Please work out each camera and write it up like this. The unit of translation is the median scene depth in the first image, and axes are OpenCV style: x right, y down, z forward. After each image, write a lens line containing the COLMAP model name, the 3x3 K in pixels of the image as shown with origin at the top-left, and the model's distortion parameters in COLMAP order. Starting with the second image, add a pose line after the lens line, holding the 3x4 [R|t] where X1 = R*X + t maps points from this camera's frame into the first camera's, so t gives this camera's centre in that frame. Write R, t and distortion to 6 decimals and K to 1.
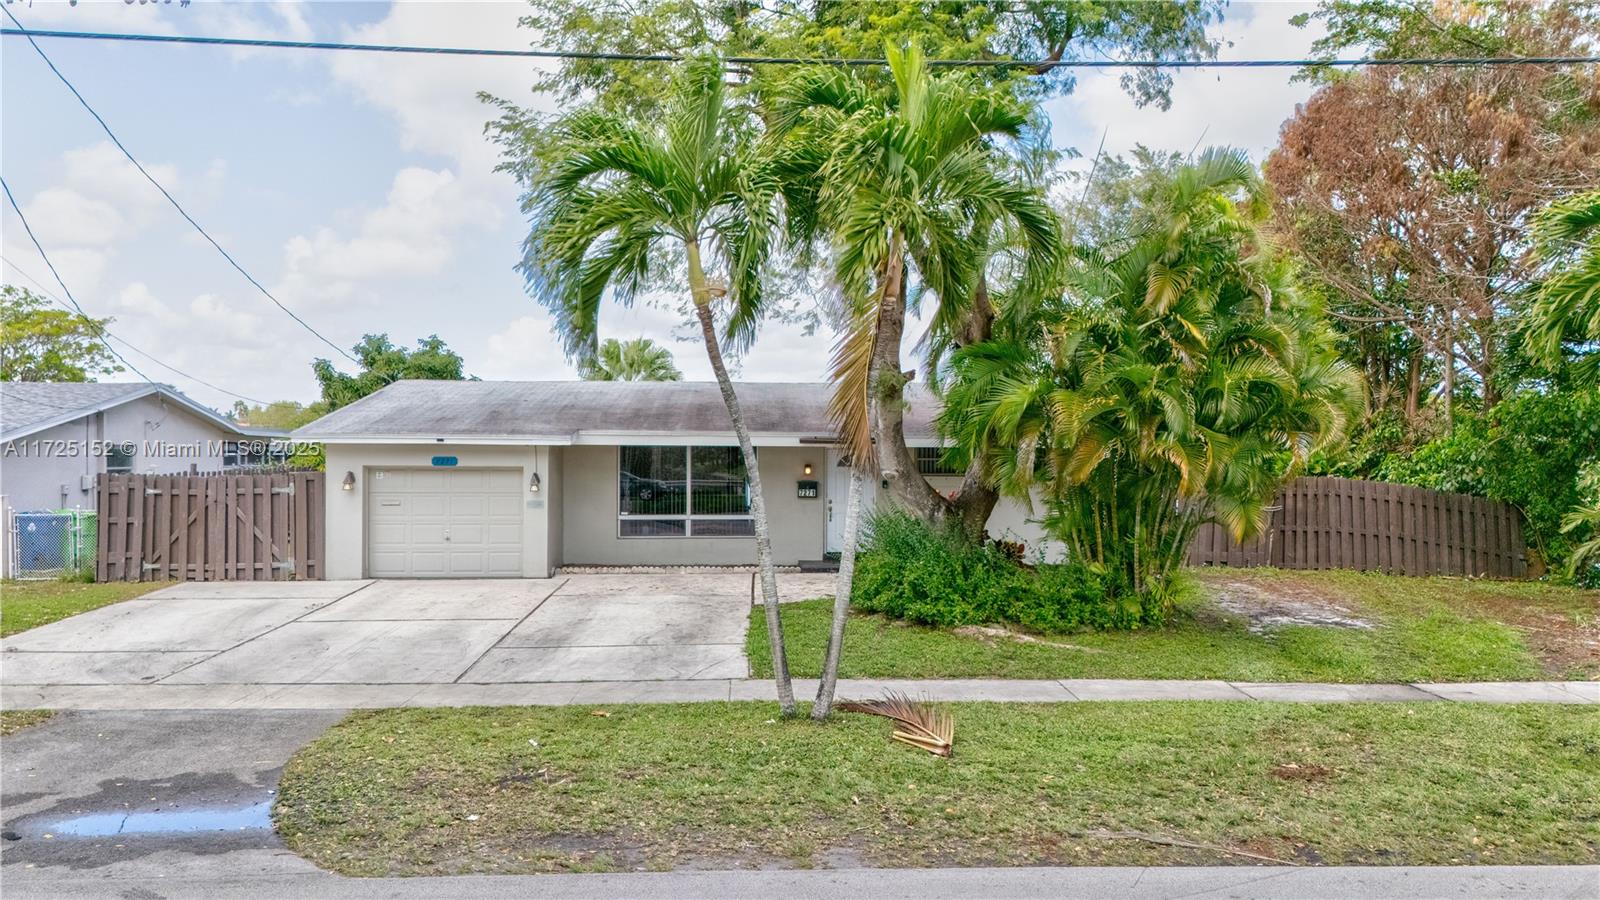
lens RADIAL K [[1201.3, 0, 800.0], [0, 1201.3, 450.0], [0, 0, 1]] dist [0.003046, 0.000225]
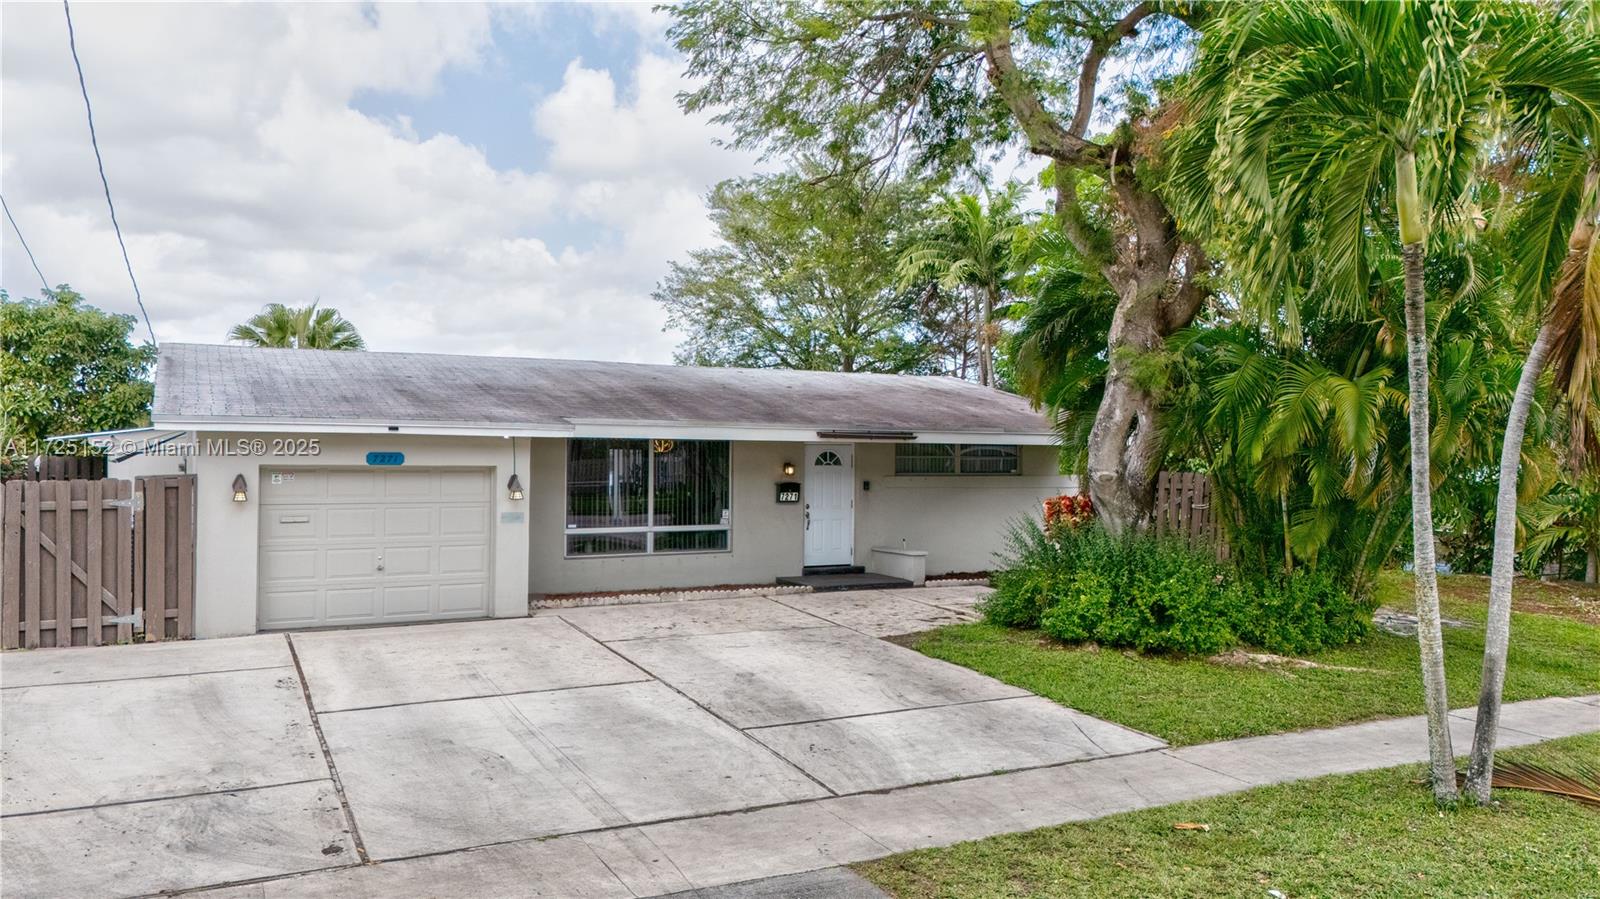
lens RADIAL K [[1182.4, 0, 800.0], [0, 1182.4, 449.5], [0, 0, 1]] dist [0.011193, -0.003358]
pose [[0.904504, 0.005326, 0.426431, -0.370062], [-0.007177, 0.999971, 0.002735, 0.000433], [-0.426404, -0.005534, 0.904516, 0.270464]]
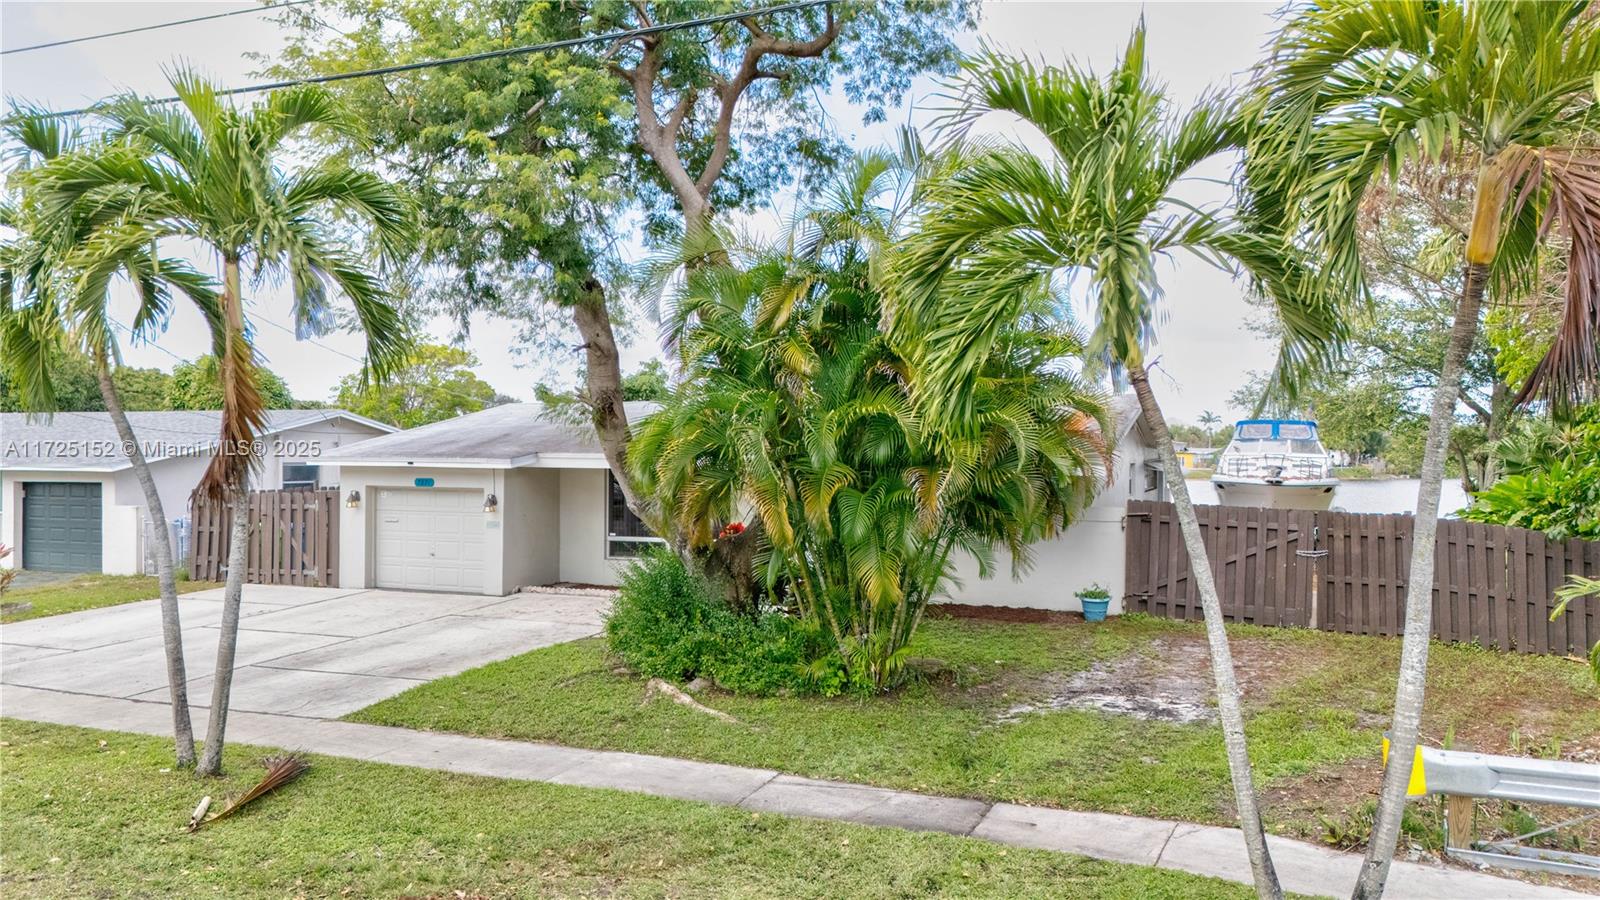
lens RADIAL K [[1182.4, 0, 800.0], [0, 1182.4, 450.0], [0, 0, 1]] dist [0.011193, -0.003358]
pose [[0.909079, -0.000198, -0.416624, 0.449279], [-0.001417, 0.999993, -0.003567, -0.016362], [0.416622, 0.003833, 0.909072, 0.175842]]
